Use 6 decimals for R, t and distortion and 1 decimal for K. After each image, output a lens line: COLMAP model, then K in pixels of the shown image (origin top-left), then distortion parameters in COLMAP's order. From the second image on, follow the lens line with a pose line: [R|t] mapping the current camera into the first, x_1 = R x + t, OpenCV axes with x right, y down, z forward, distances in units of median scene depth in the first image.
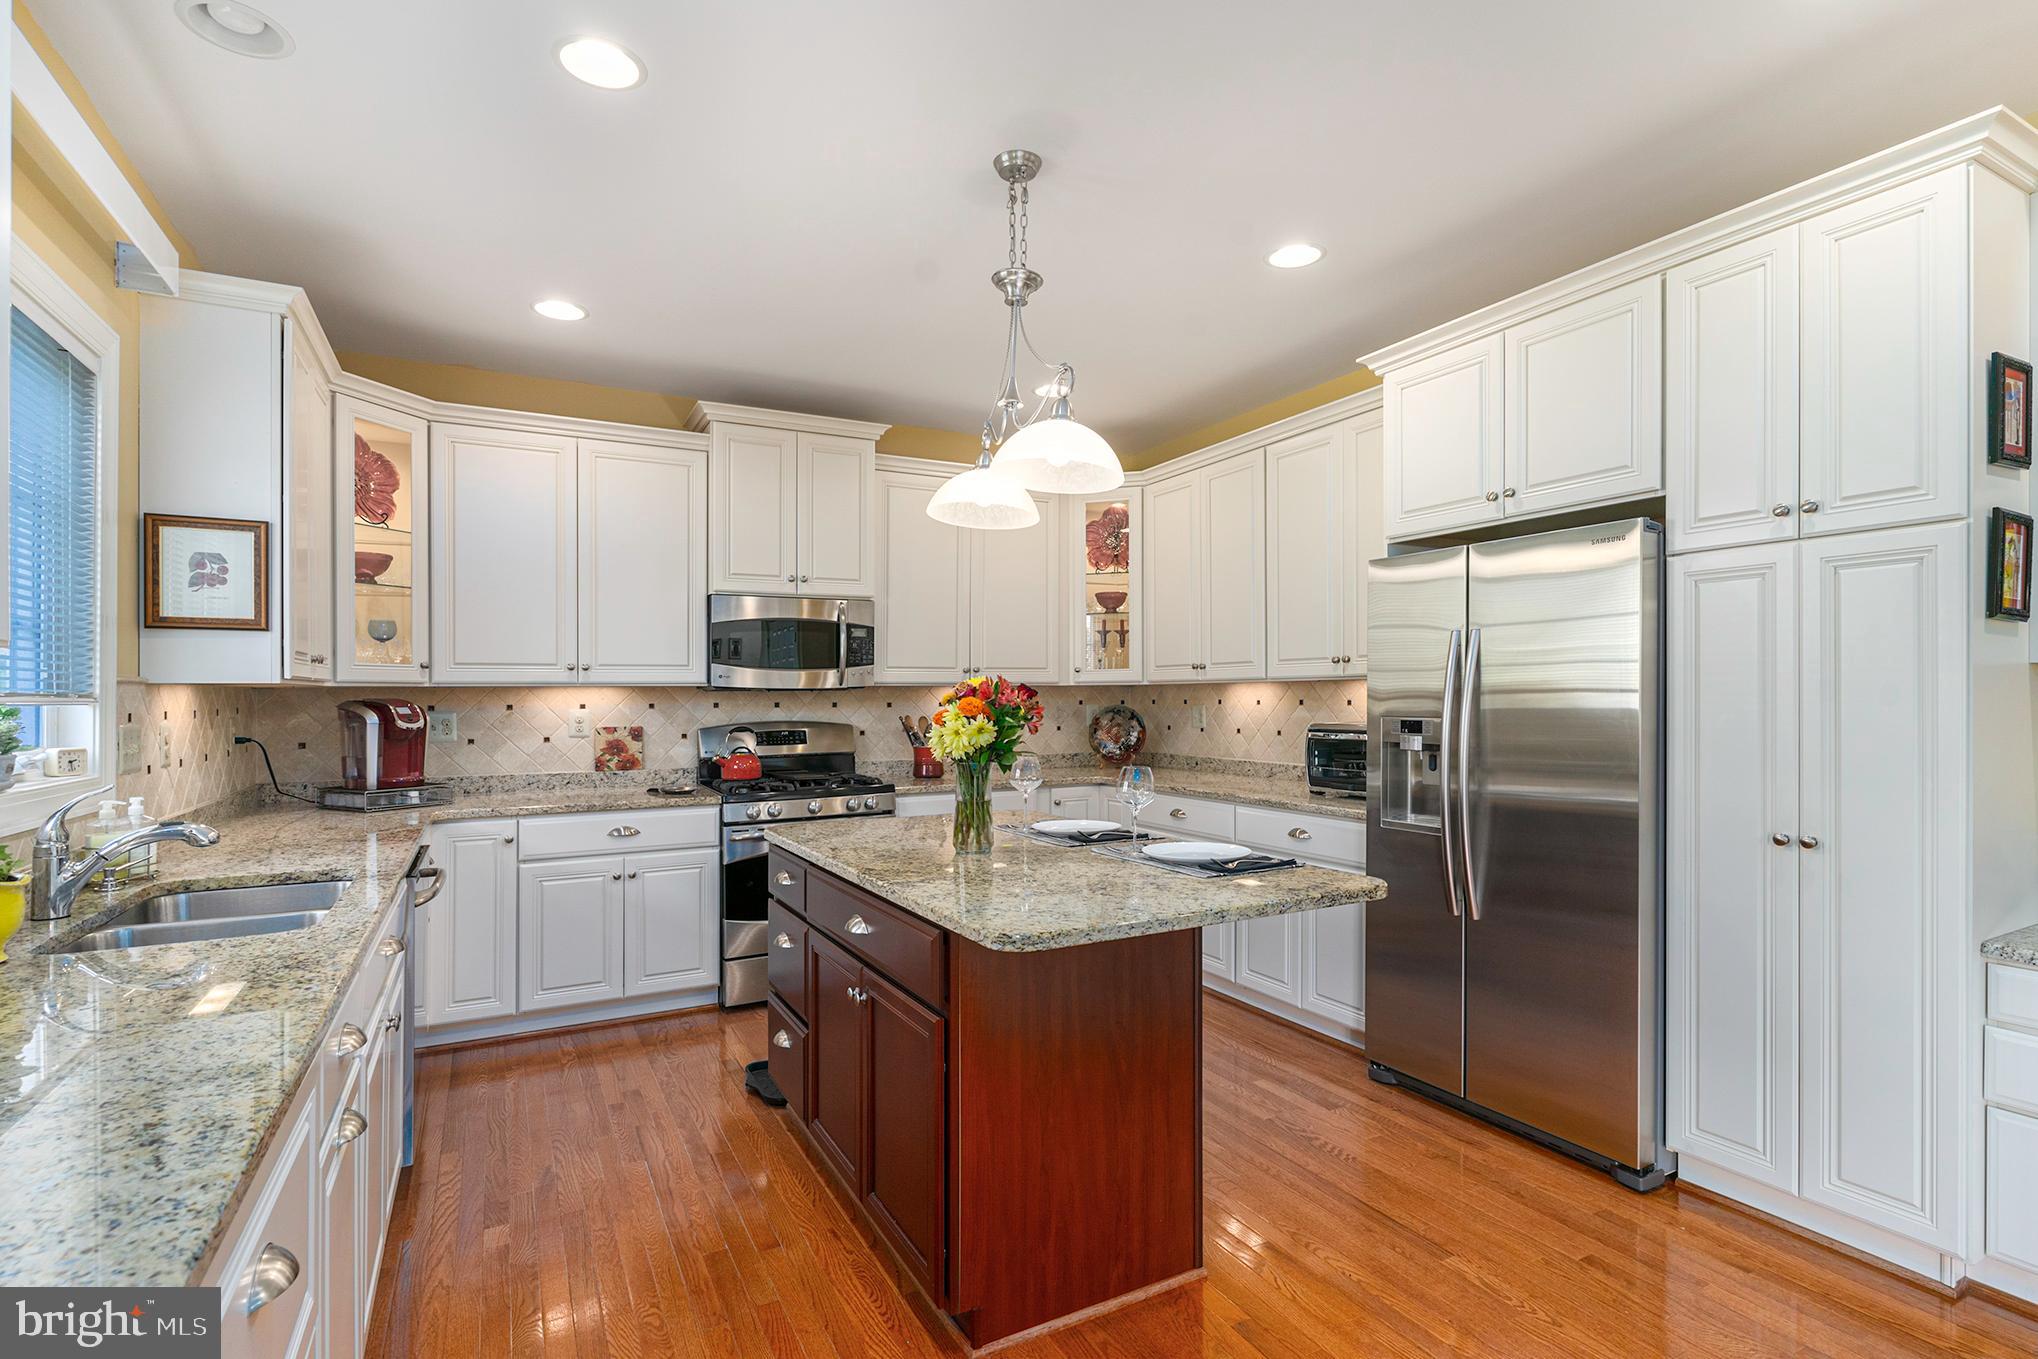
lens RADIAL K [[983.4, 0, 1028.0], [0, 983.4, 687.5], [0, 0, 1]] dist [0.001836, 0.000210]
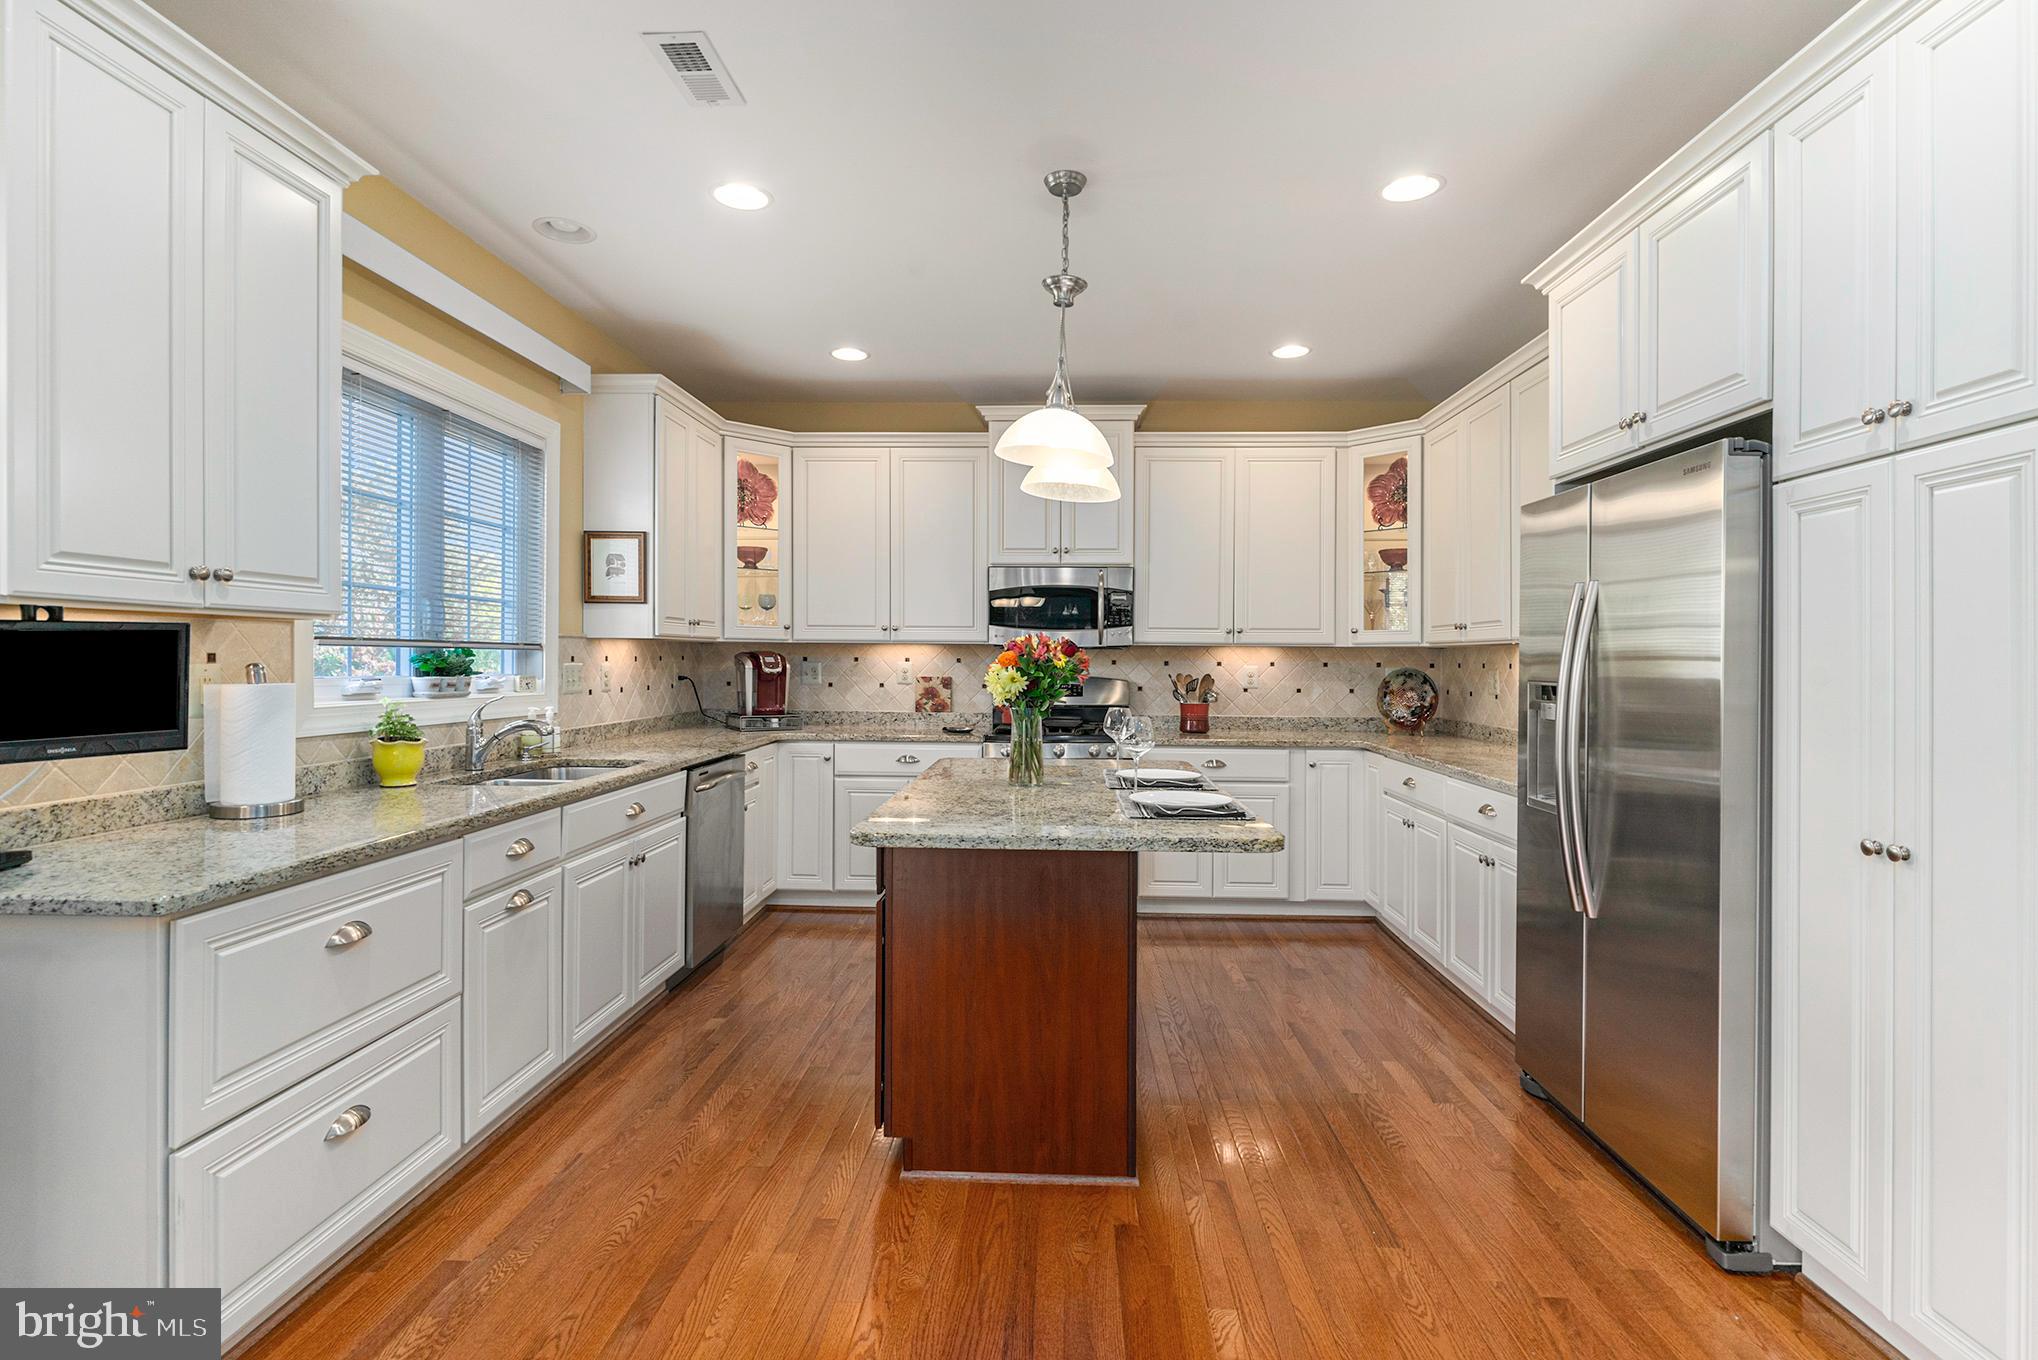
lens RADIAL K [[975.9, 0, 1017.3], [0, 975.9, 653.2], [0, 0, 1]] dist [-0.001075, 0.000012]
pose [[0.856607, 0.011163, -0.515848, 0.377243], [-0.010204, 0.999937, 0.004694, 0.004458], [0.515868, 0.001243, 0.856667, 0.006907]]
